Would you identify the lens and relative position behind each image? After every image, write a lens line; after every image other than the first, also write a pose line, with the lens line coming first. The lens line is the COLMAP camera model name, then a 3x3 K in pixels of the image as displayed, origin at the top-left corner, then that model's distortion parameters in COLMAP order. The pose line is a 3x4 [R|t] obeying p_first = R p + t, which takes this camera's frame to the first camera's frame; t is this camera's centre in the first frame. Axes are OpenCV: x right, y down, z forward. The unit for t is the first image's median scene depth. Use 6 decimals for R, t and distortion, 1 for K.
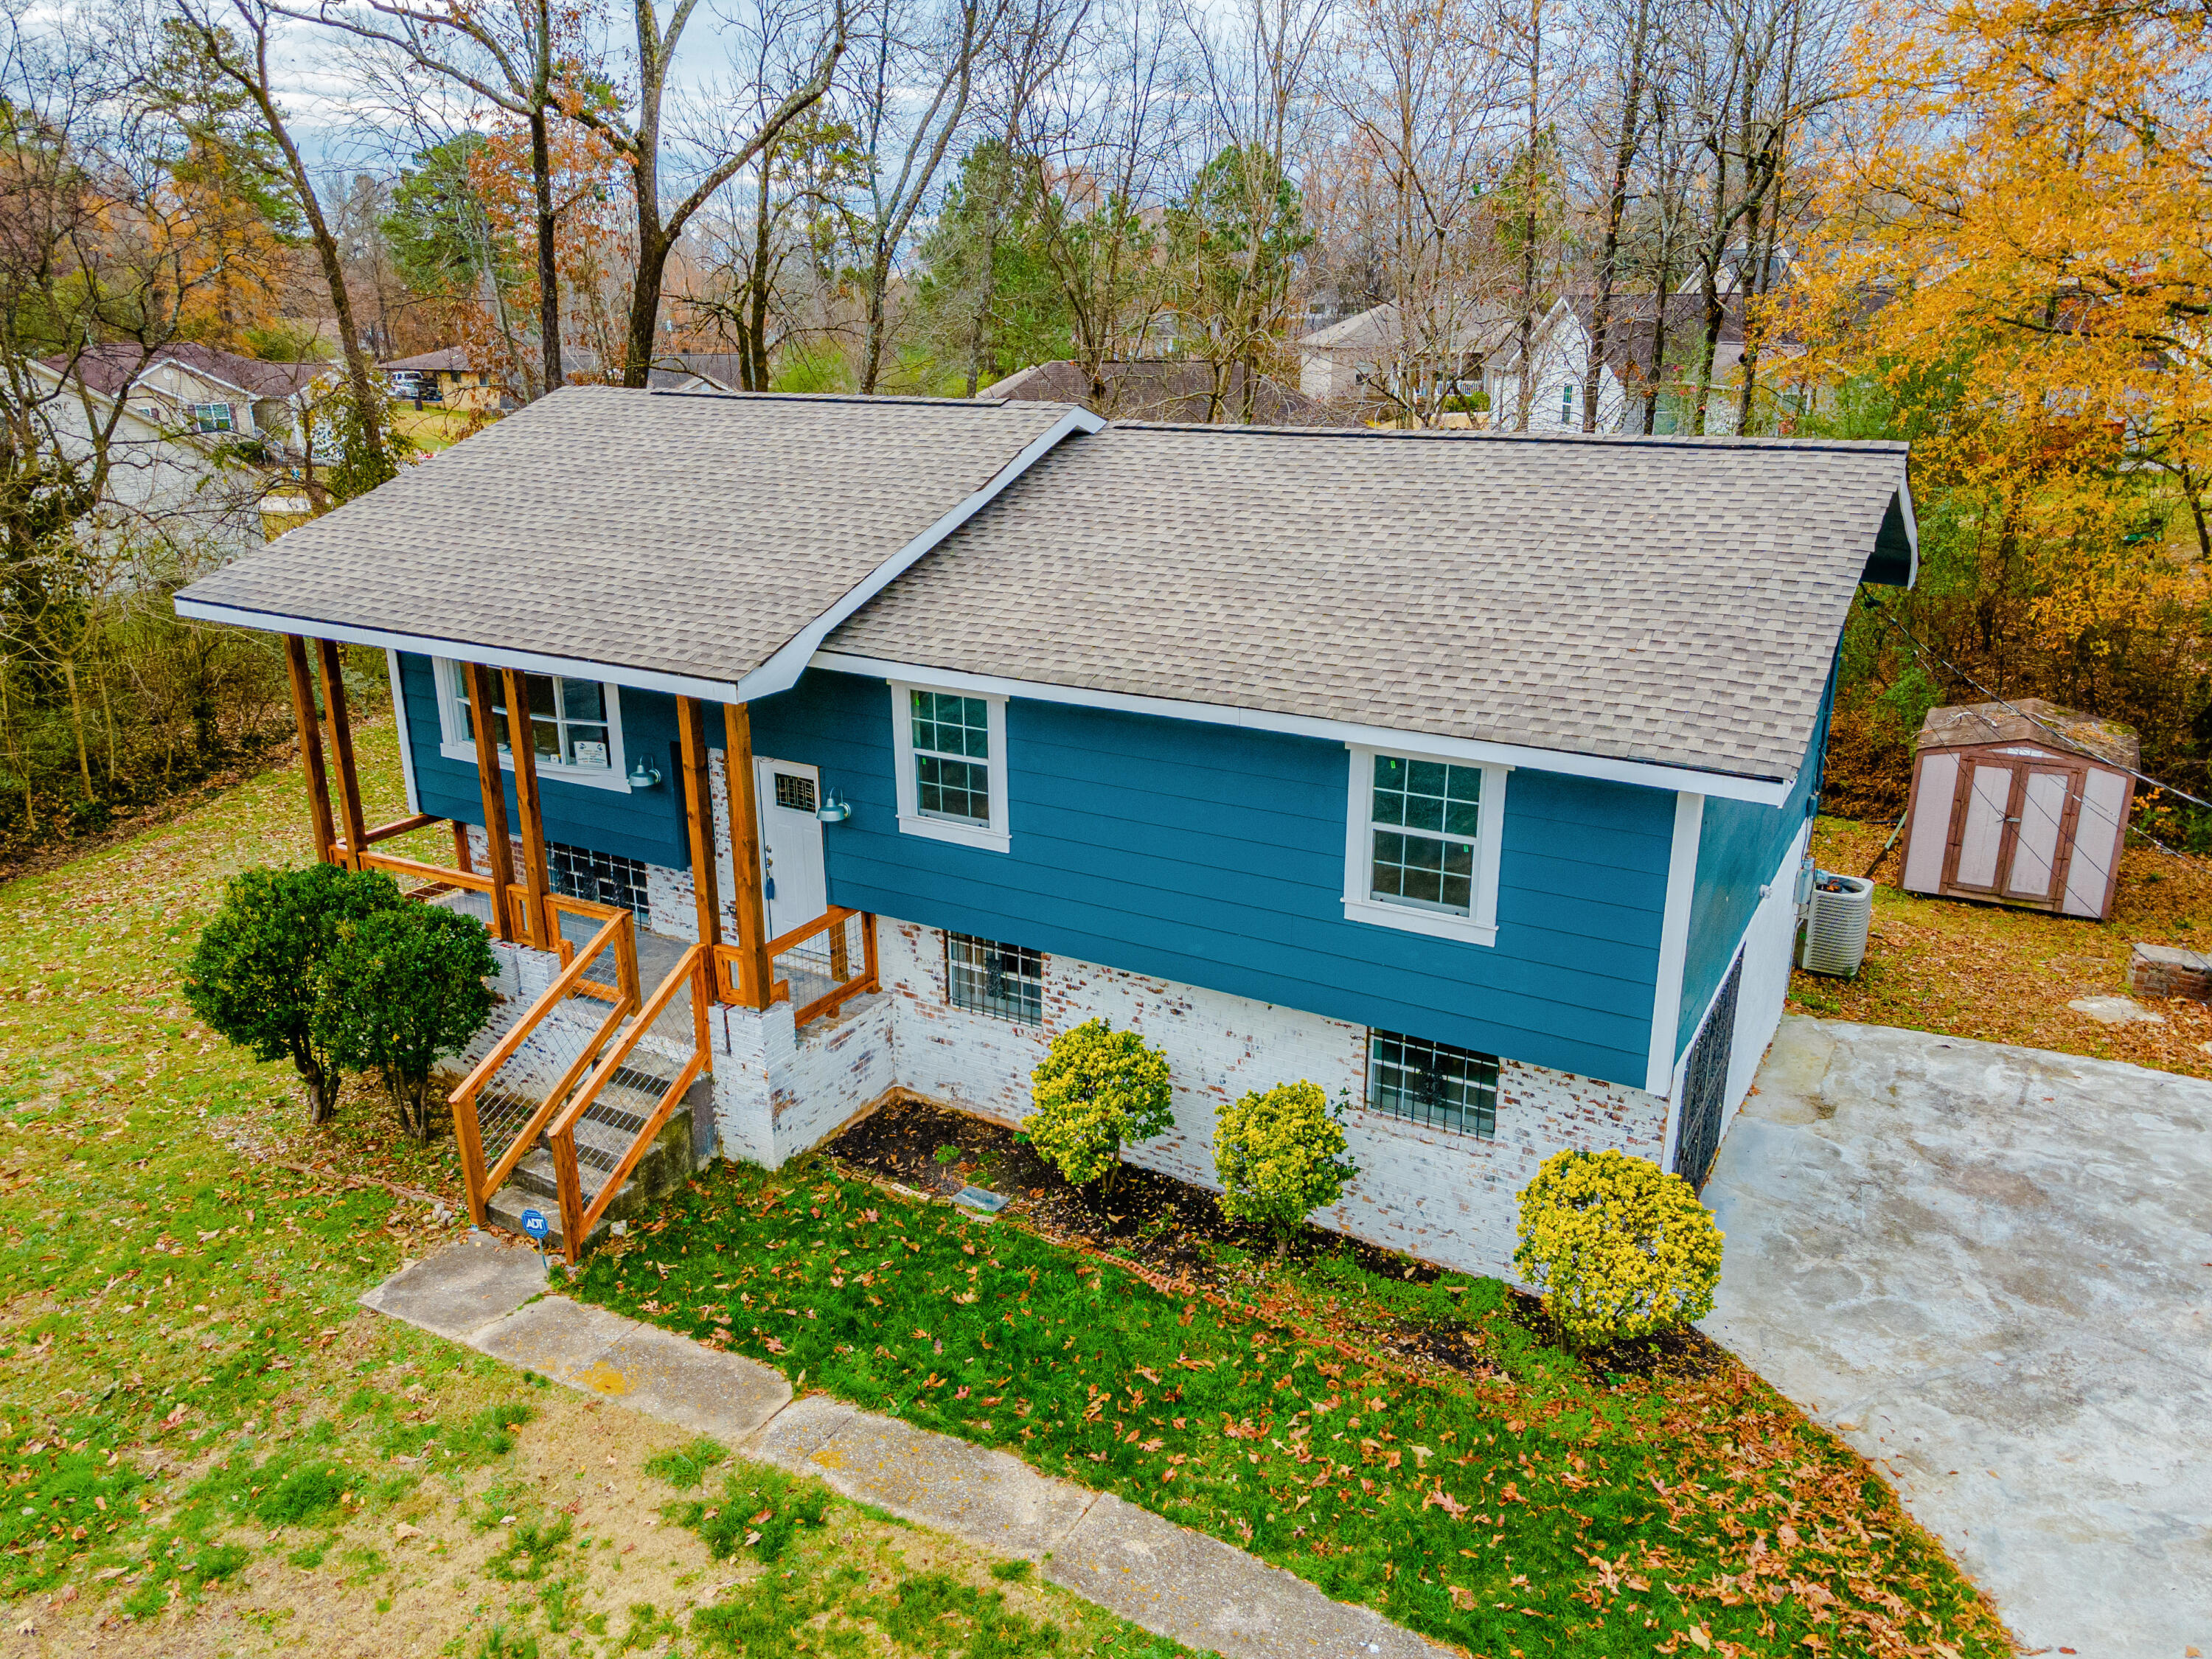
lens RADIAL K [[1611.0, 0, 1106.3], [0, 1611.0, 832.5], [0, 0, 1]] dist [0.036250, 0.017475]
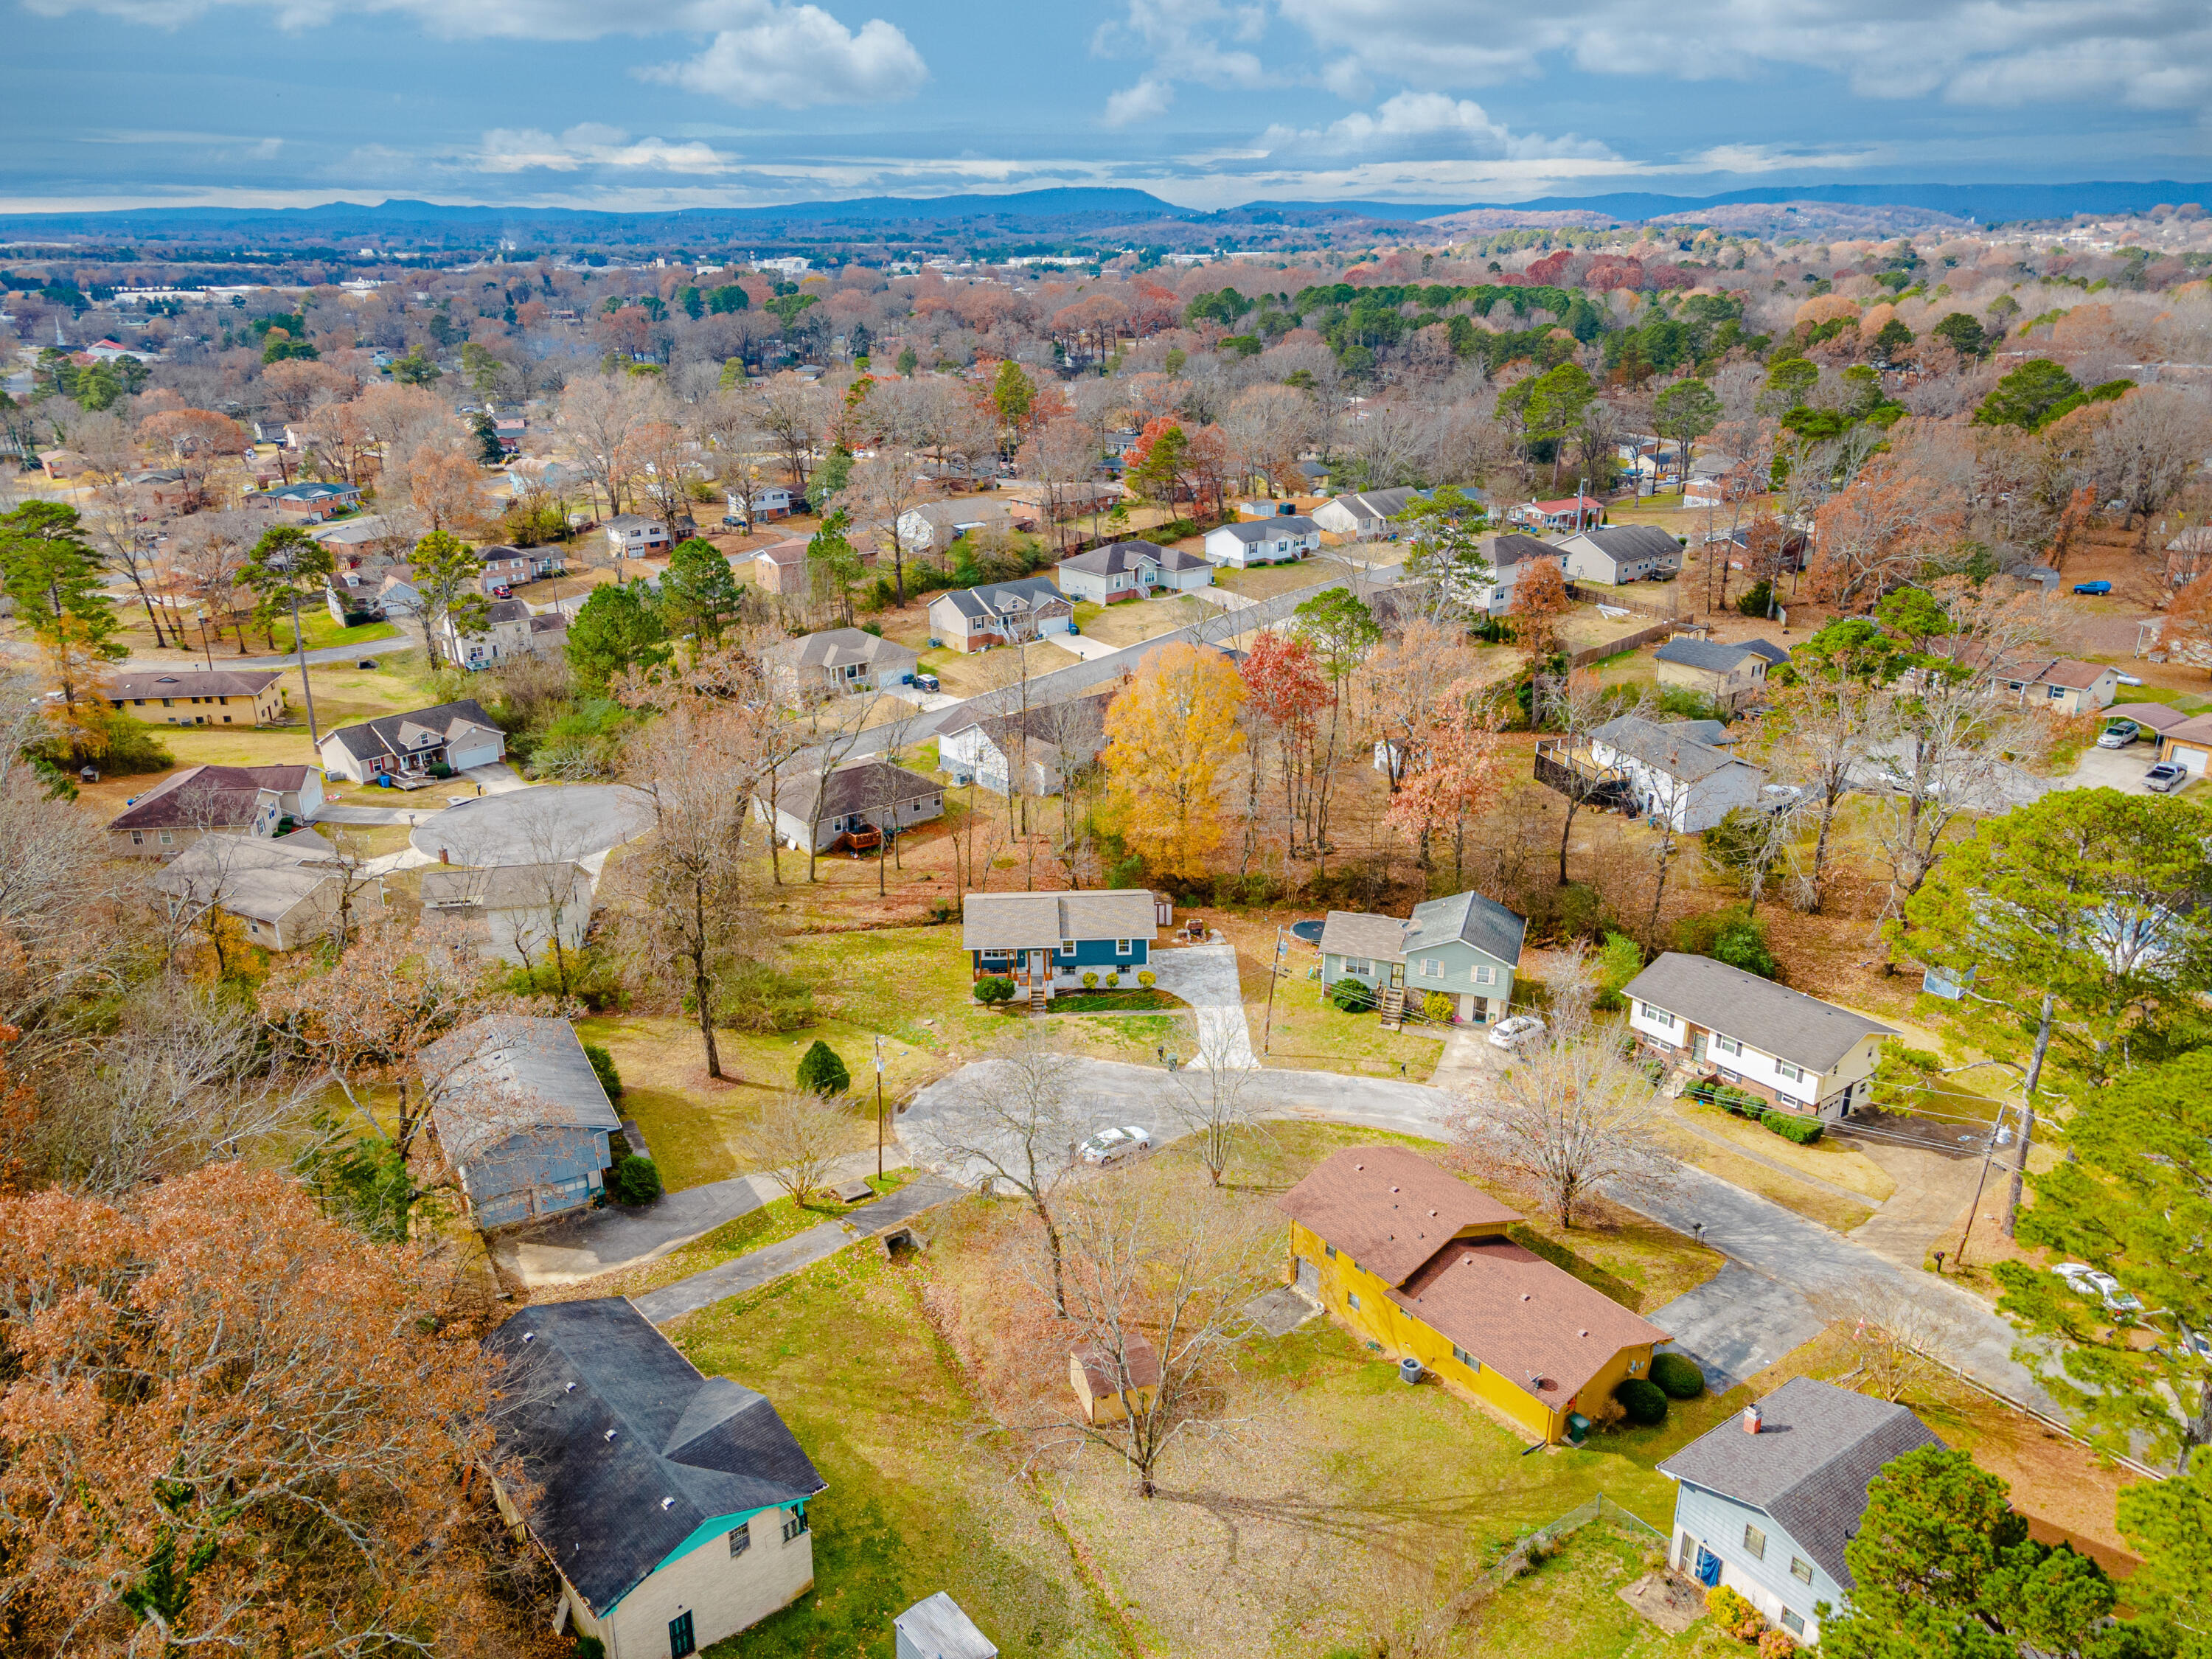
lens RADIAL K [[1611.0, 0, 1104.6], [0, 1611.0, 830.0], [0, 0, 1]] dist [0.036250, 0.017475]
pose [[0.840139, -0.188573, 0.508533, -4.975613], [0.163693, 0.982049, 0.093726, -1.704374], [-0.517079, 0.004500, 0.855926, -7.718594]]
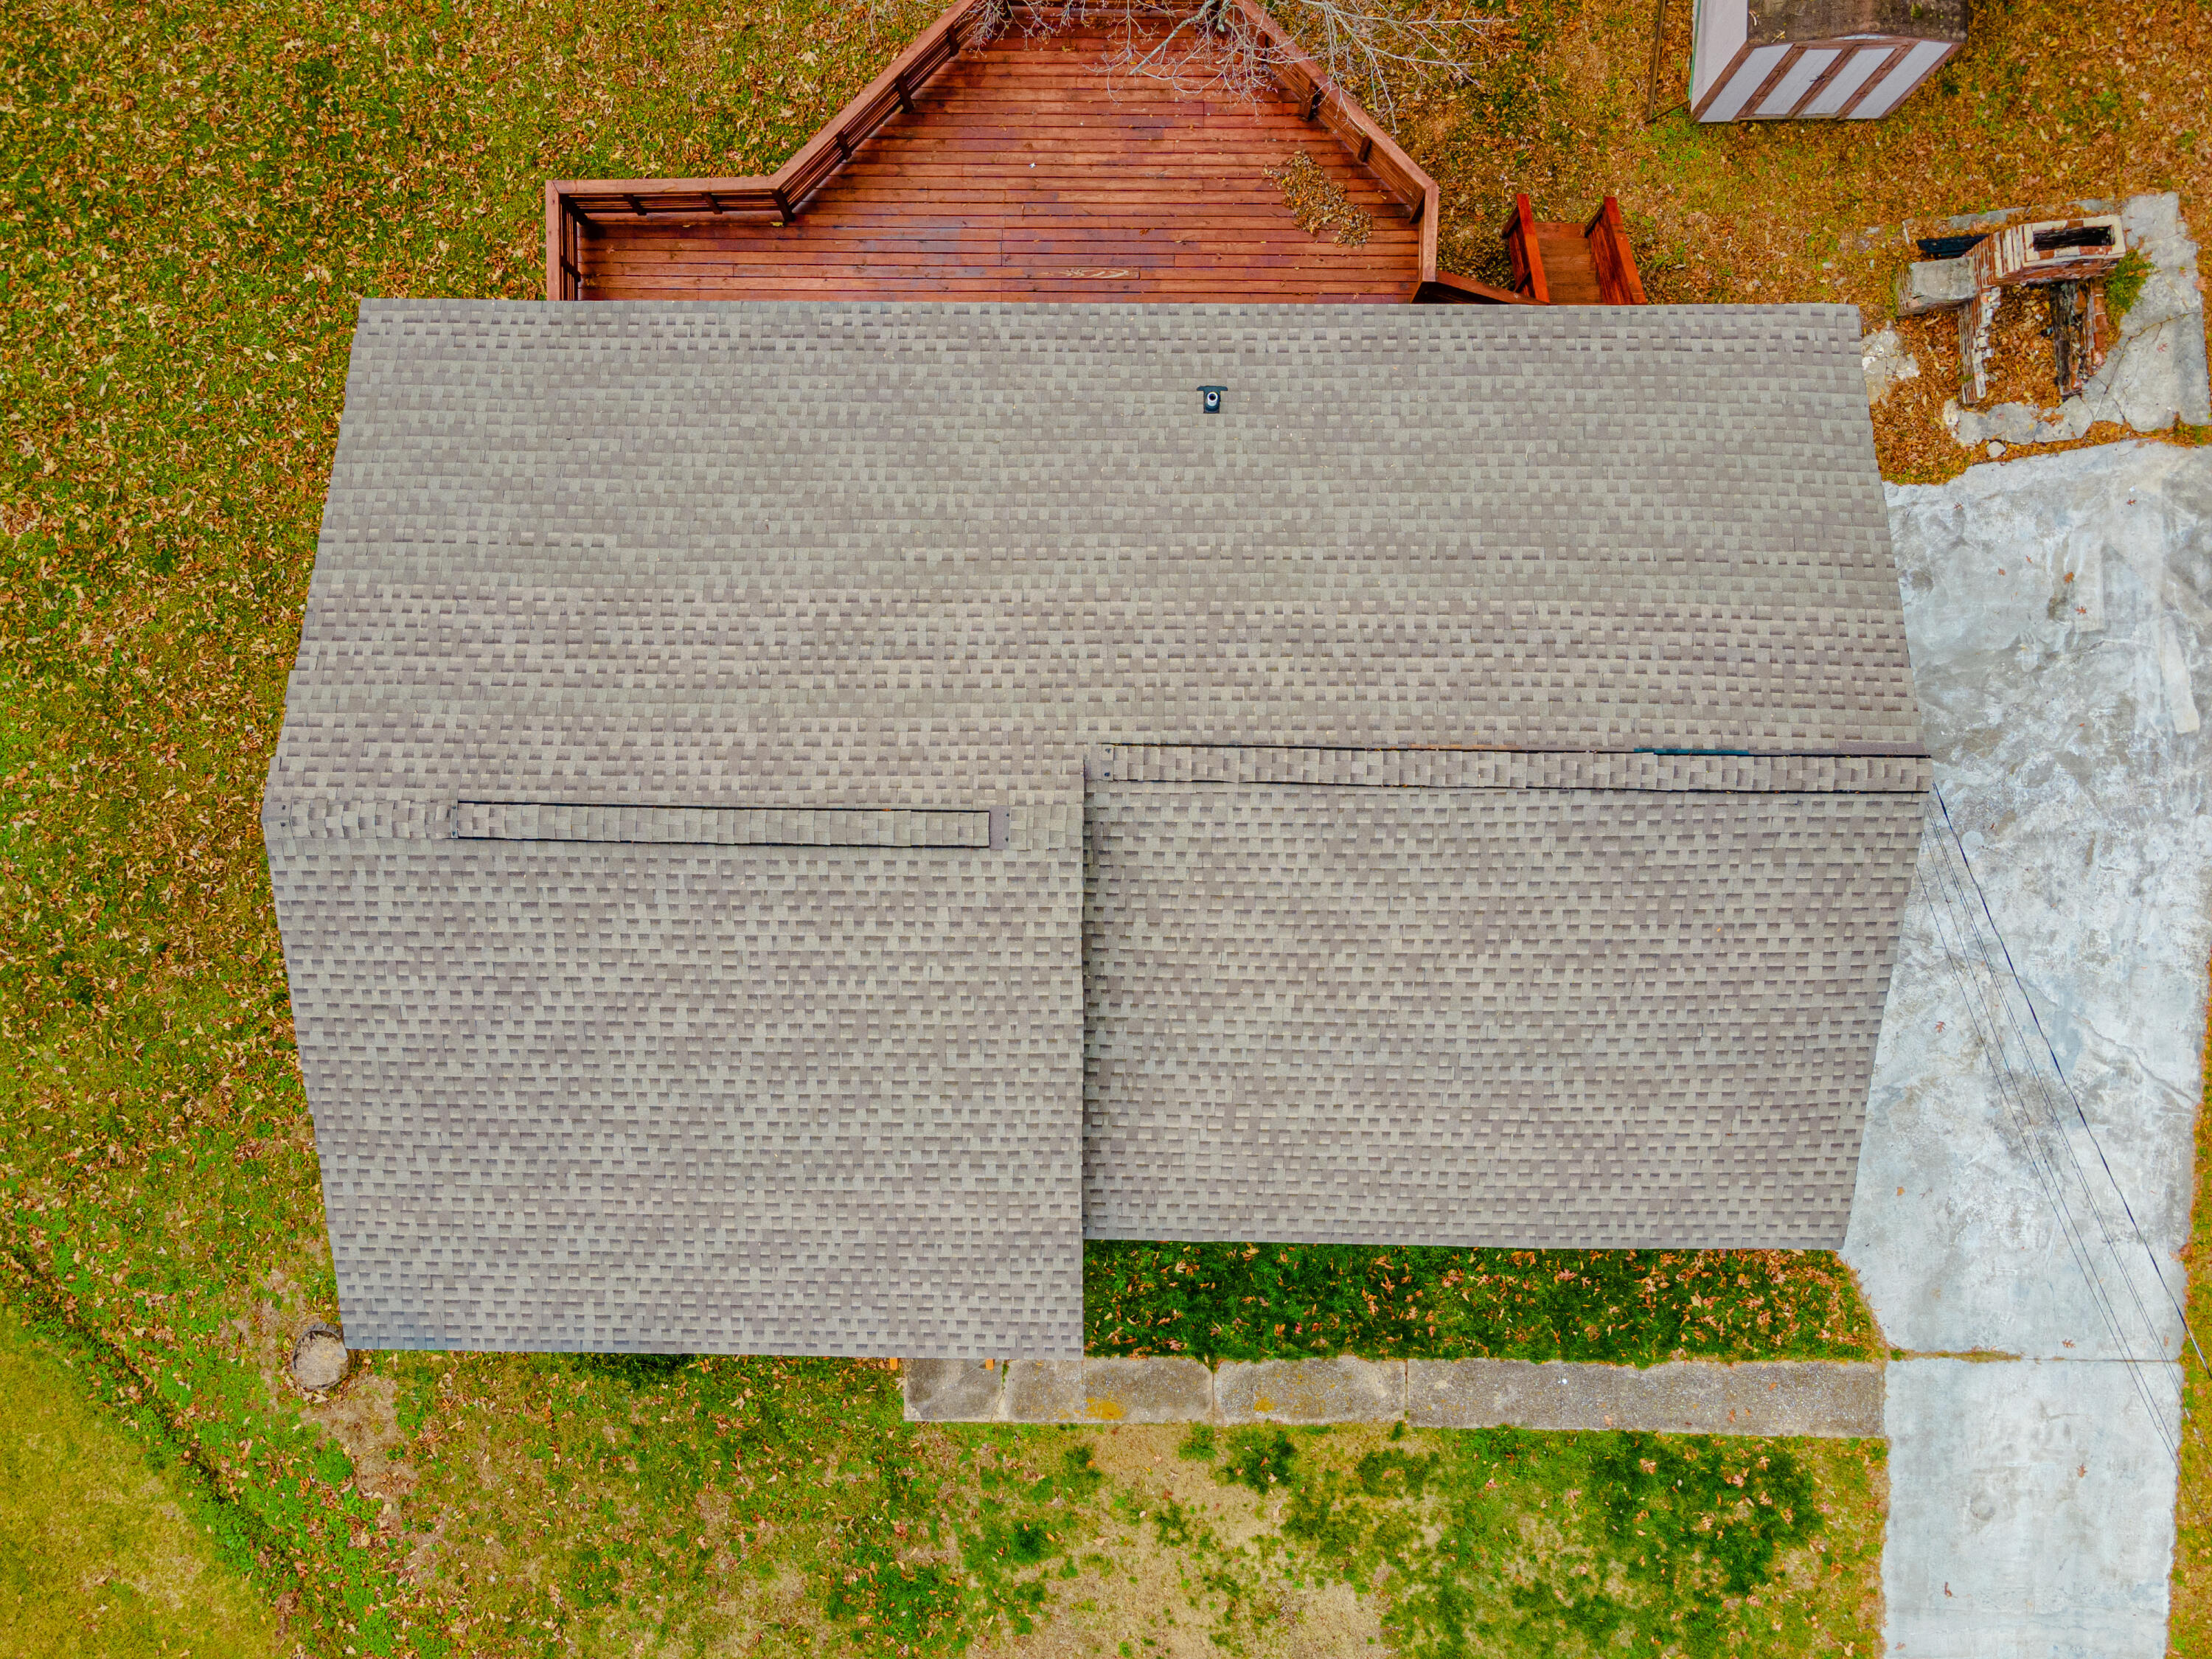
lens RADIAL K [[1611.0, 0, 1104.5], [0, 1611.0, 837.8], [0, 0, 1]] dist [0.036250, 0.017475]
pose [[0.873768, -0.486317, -0.005035, -0.004885], [0.163413, 0.283823, 0.944849, -1.450883], [-0.458068, -0.826402, 0.327466, 0.934185]]
